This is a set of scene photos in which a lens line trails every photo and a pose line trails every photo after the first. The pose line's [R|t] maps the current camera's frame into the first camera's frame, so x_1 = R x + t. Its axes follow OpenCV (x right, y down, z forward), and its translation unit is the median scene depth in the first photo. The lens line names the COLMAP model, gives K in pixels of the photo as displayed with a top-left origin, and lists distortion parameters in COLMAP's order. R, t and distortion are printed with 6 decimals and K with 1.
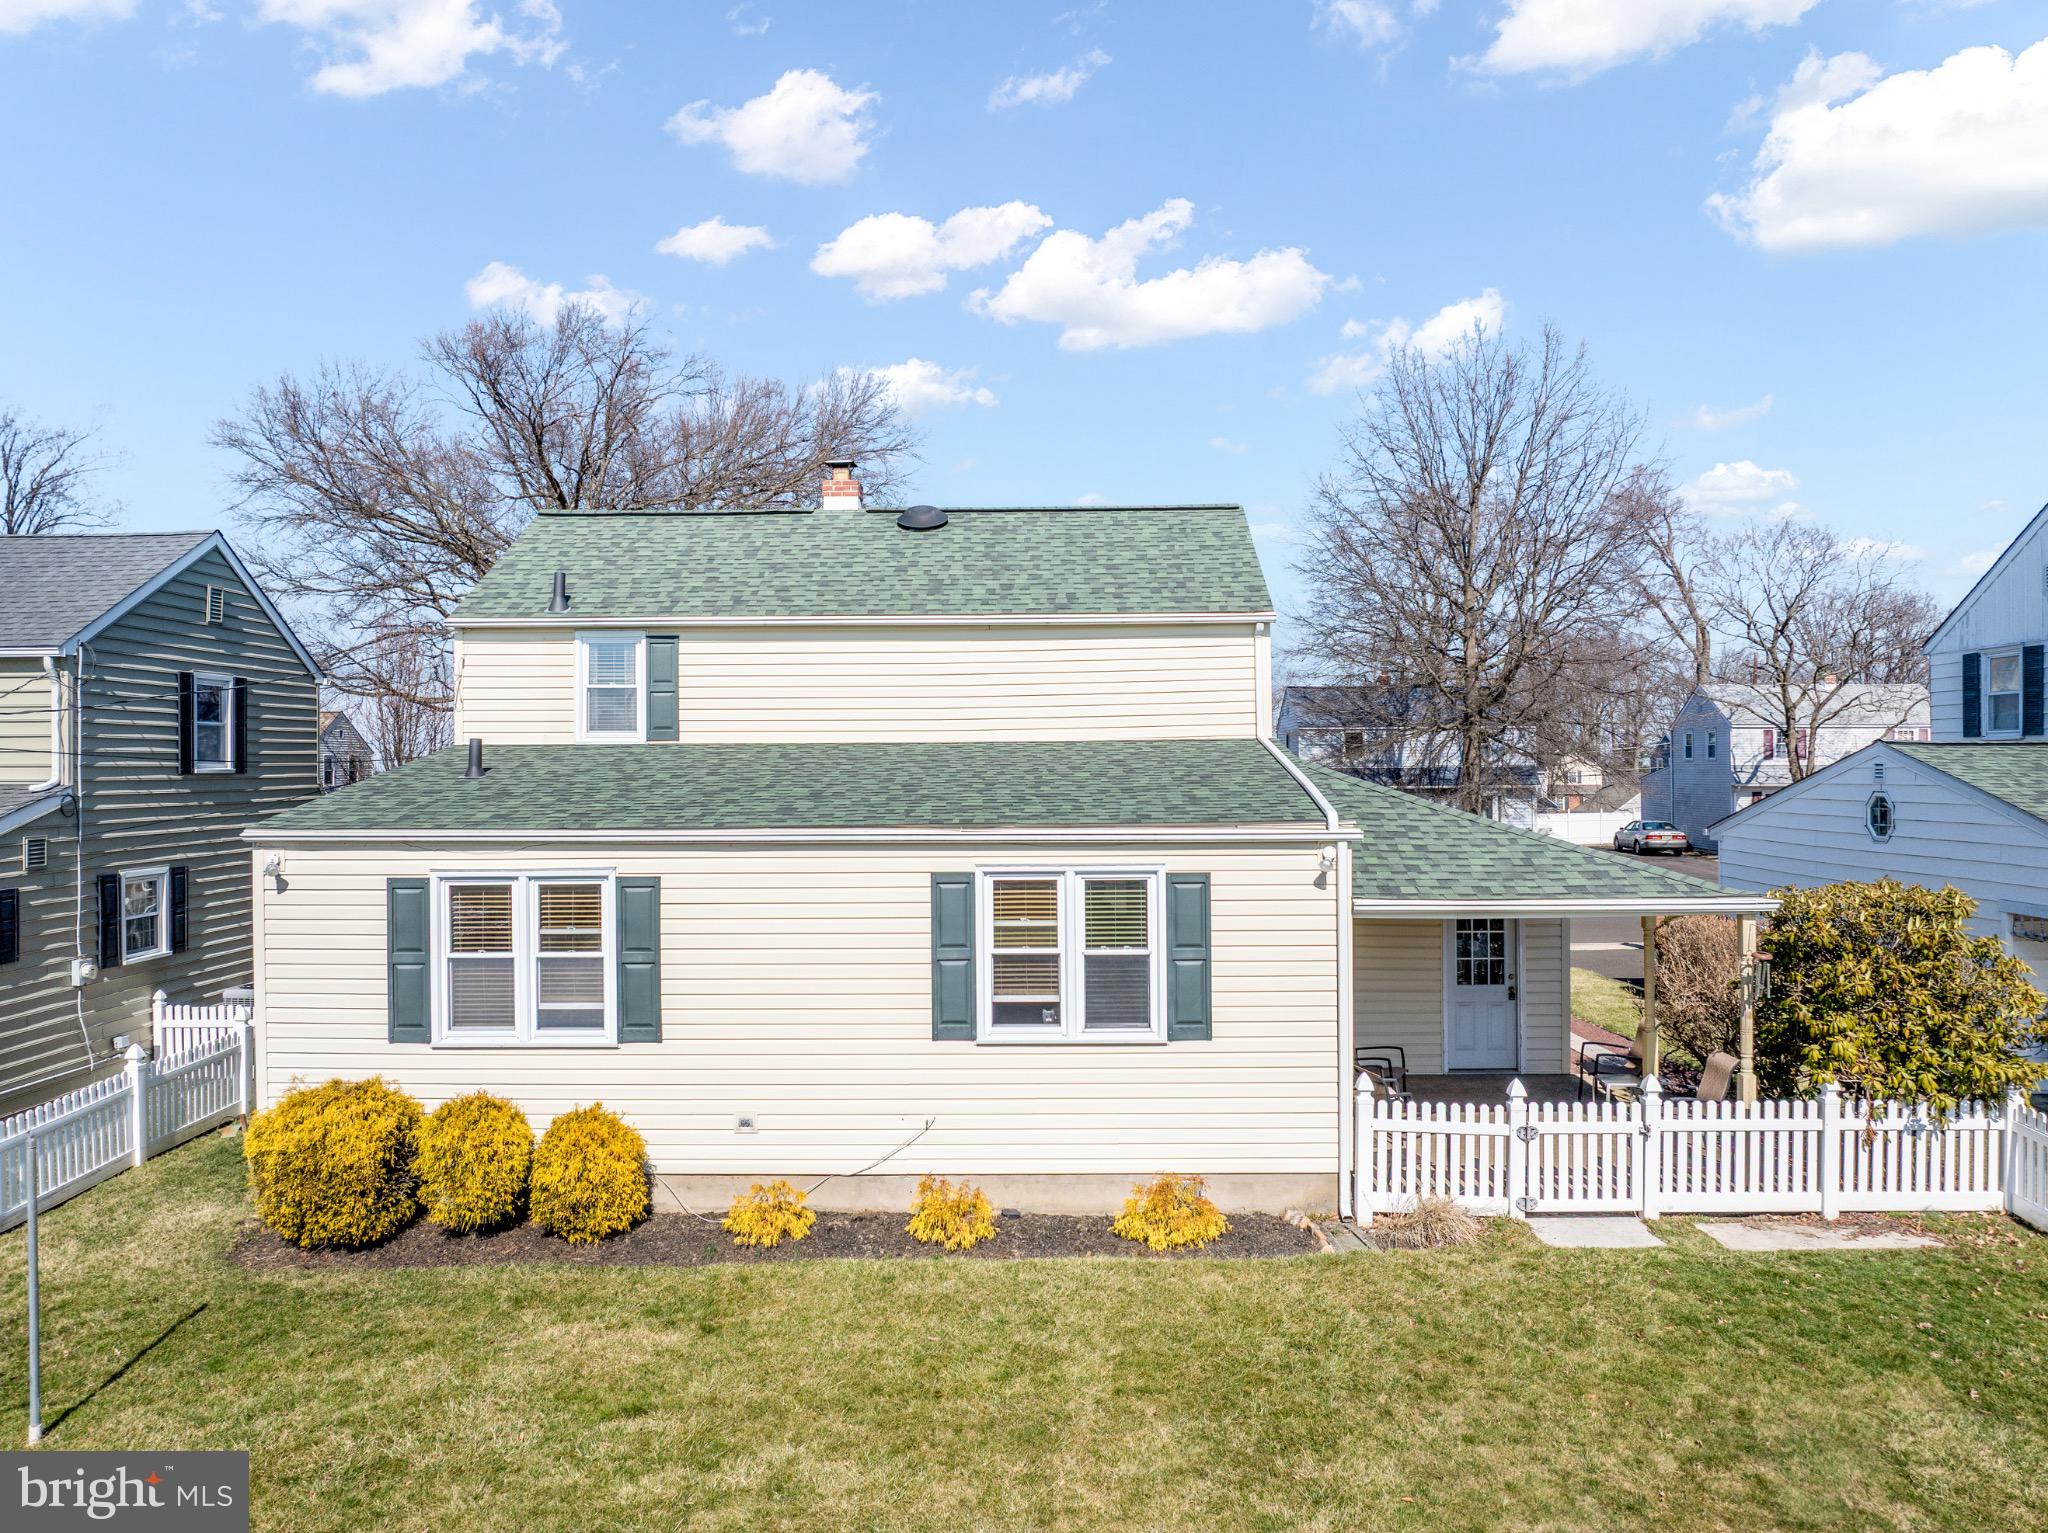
lens RADIAL K [[1465.1, 0, 1031.3], [0, 1465.1, 767.3], [0, 0, 1]] dist [-0.036932, -0.007594]
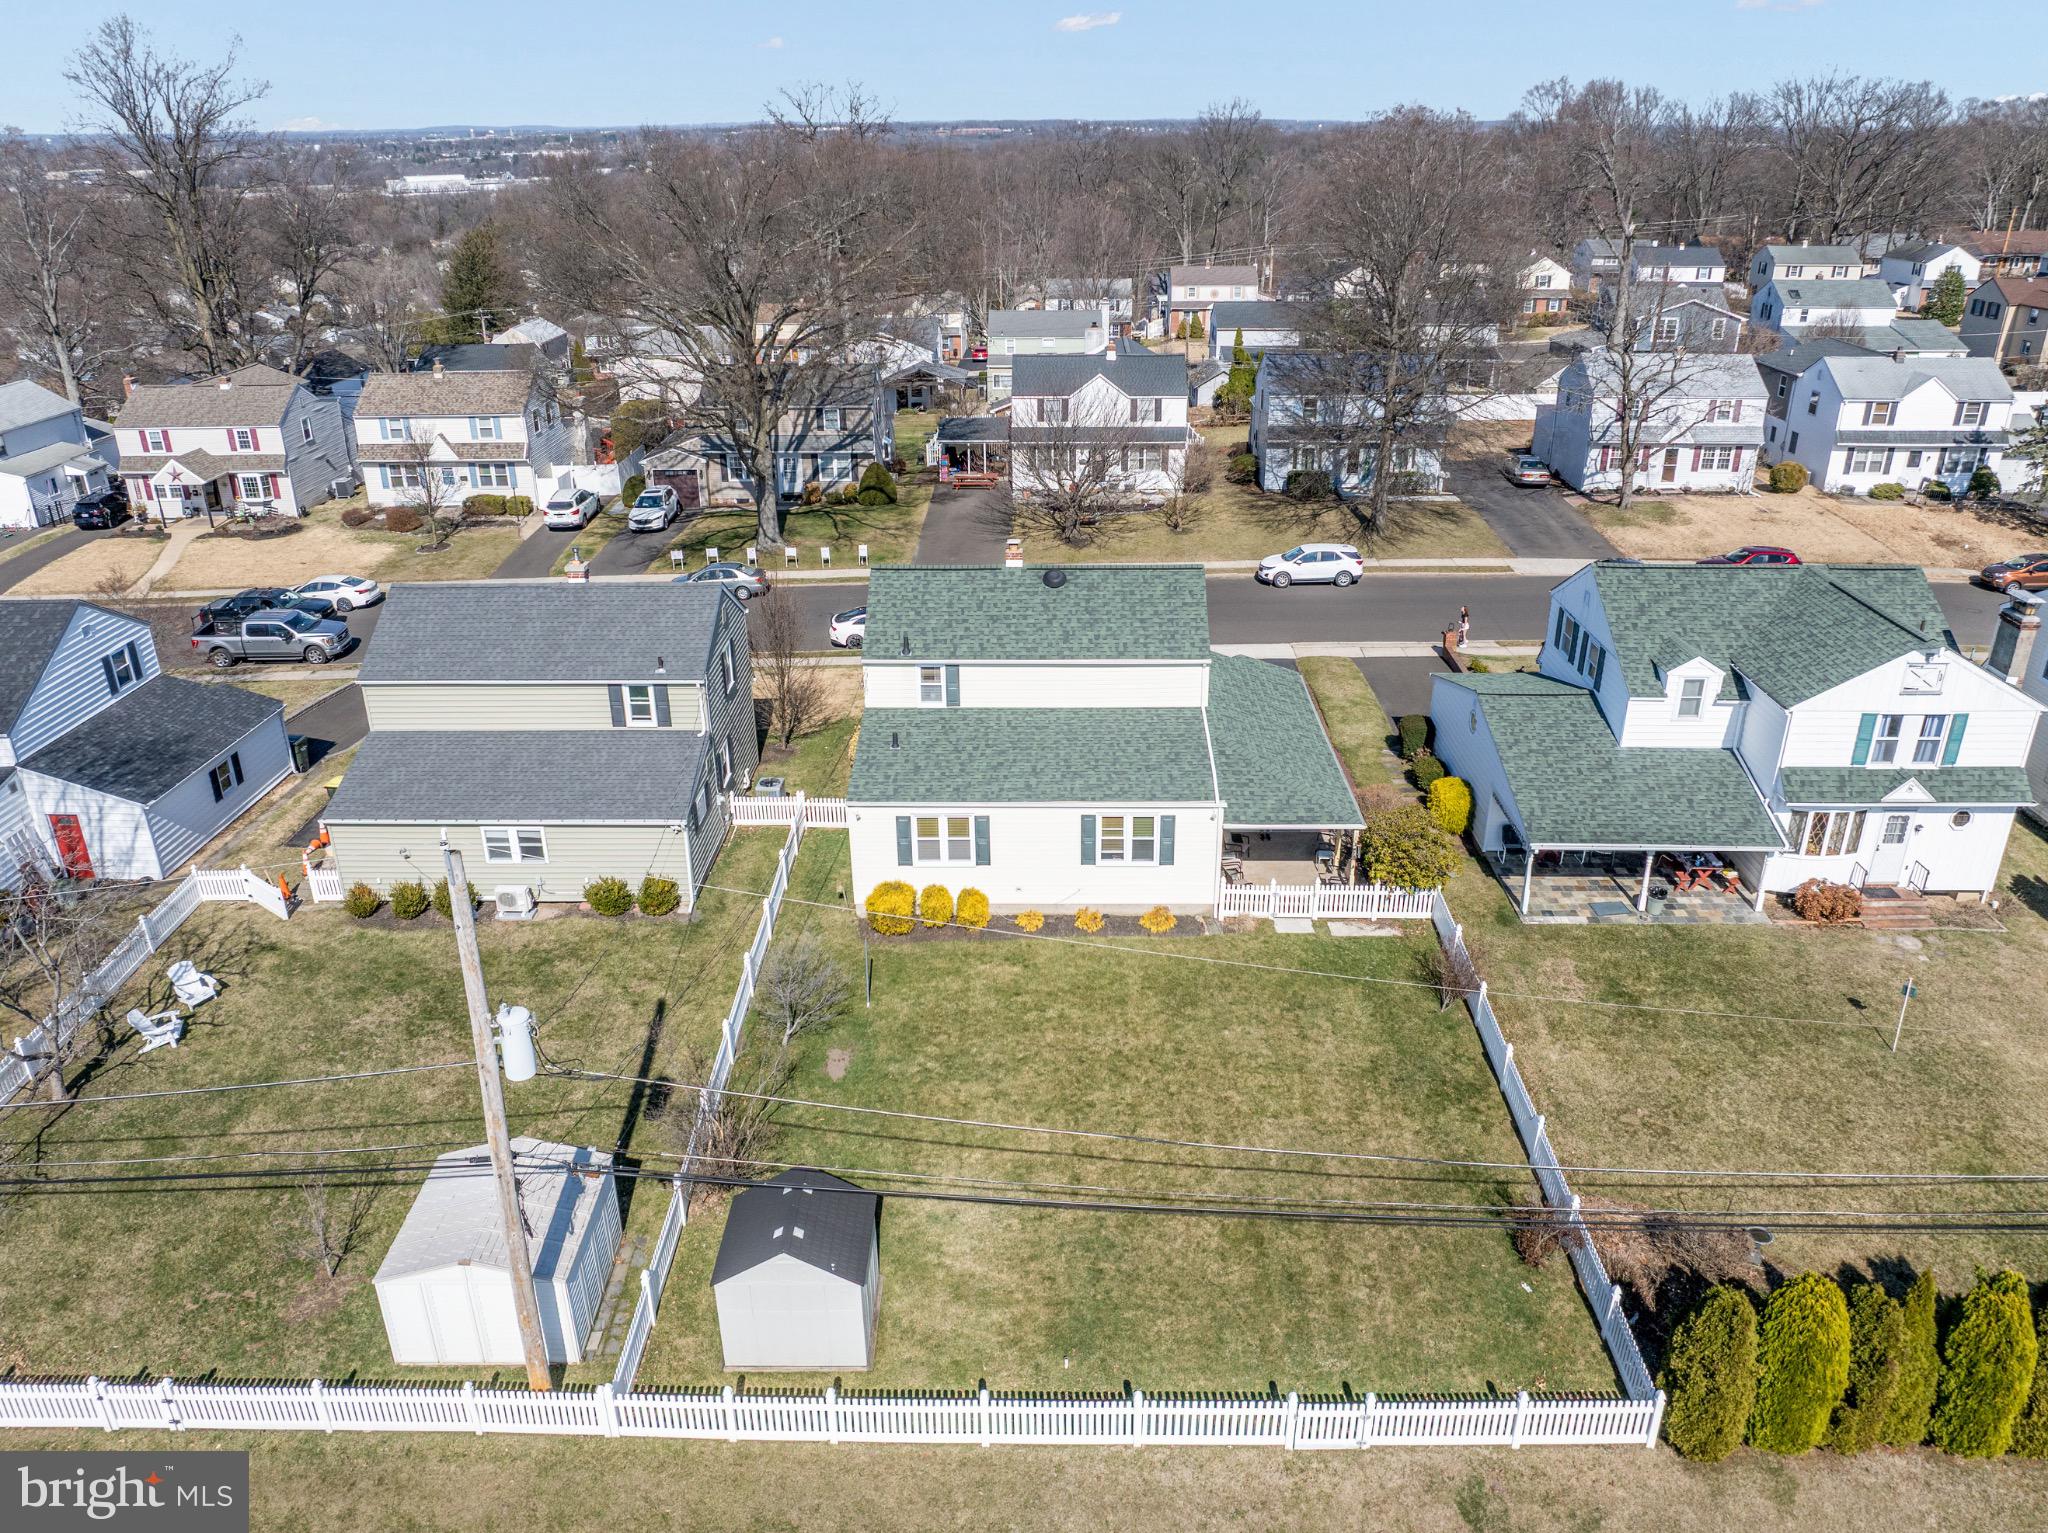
lens RADIAL K [[1465.1, 0, 1031.3], [0, 1465.1, 767.3], [0, 0, 1]] dist [-0.036932, -0.007594]
pose [[0.999994, -0.000259, 0.003486, -0.180686], [-0.001181, 0.913528, 0.406774, -1.225029], [-0.003290, -0.406775, 0.913522, -1.673382]]
